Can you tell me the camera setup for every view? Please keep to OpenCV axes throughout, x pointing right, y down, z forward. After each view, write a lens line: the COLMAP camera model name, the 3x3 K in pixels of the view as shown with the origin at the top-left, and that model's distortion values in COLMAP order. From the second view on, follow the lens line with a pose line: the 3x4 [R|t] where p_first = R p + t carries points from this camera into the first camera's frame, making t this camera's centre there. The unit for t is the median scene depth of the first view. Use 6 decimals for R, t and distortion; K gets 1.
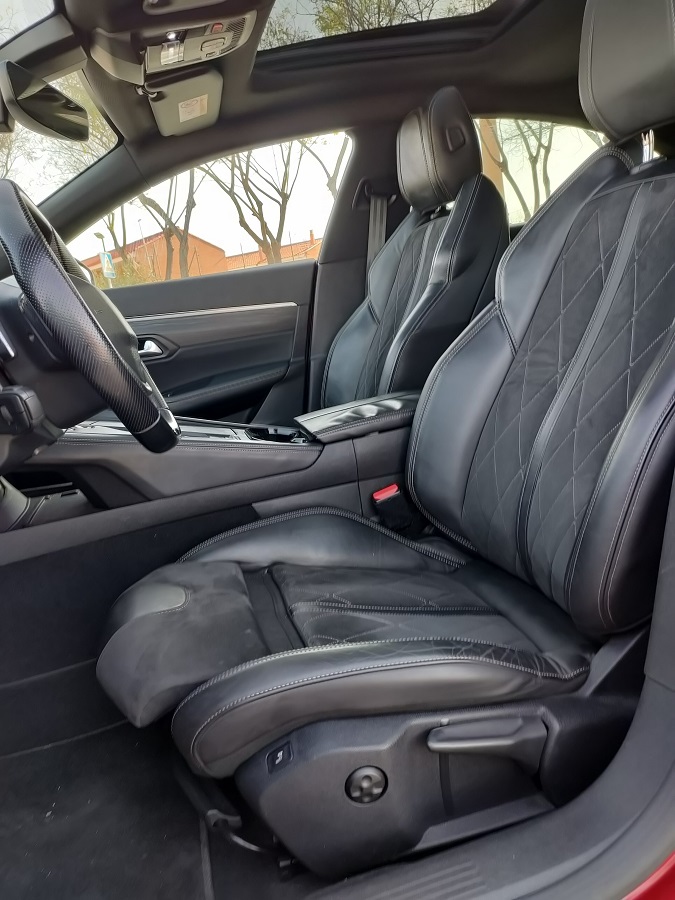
lens RADIAL K [[660.1, 0, 337.5], [0, 660.1, 450.0], [0, 0, 1]] dist [0.067359, -0.070293]
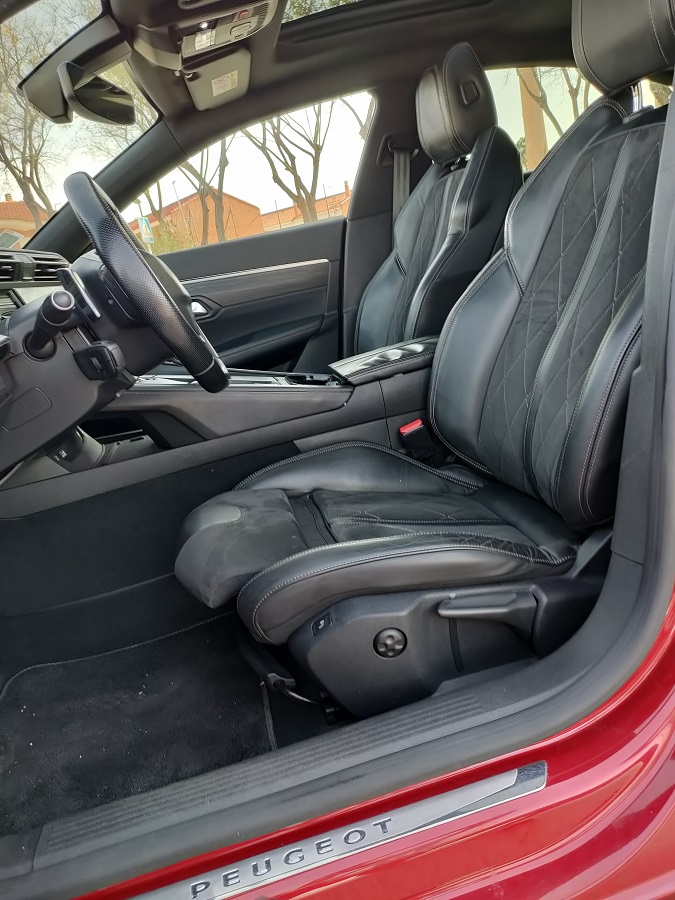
lens RADIAL K [[680.9, 0, 339.1], [0, 680.9, 458.1], [0, 0, 1]] dist [0.074839, -0.087928]
pose [[0.996933, -0.035663, -0.069668, 0.032141], [0.040361, 0.996921, 0.067234, 0.036582], [0.067056, -0.069839, 0.995302, -0.182257]]
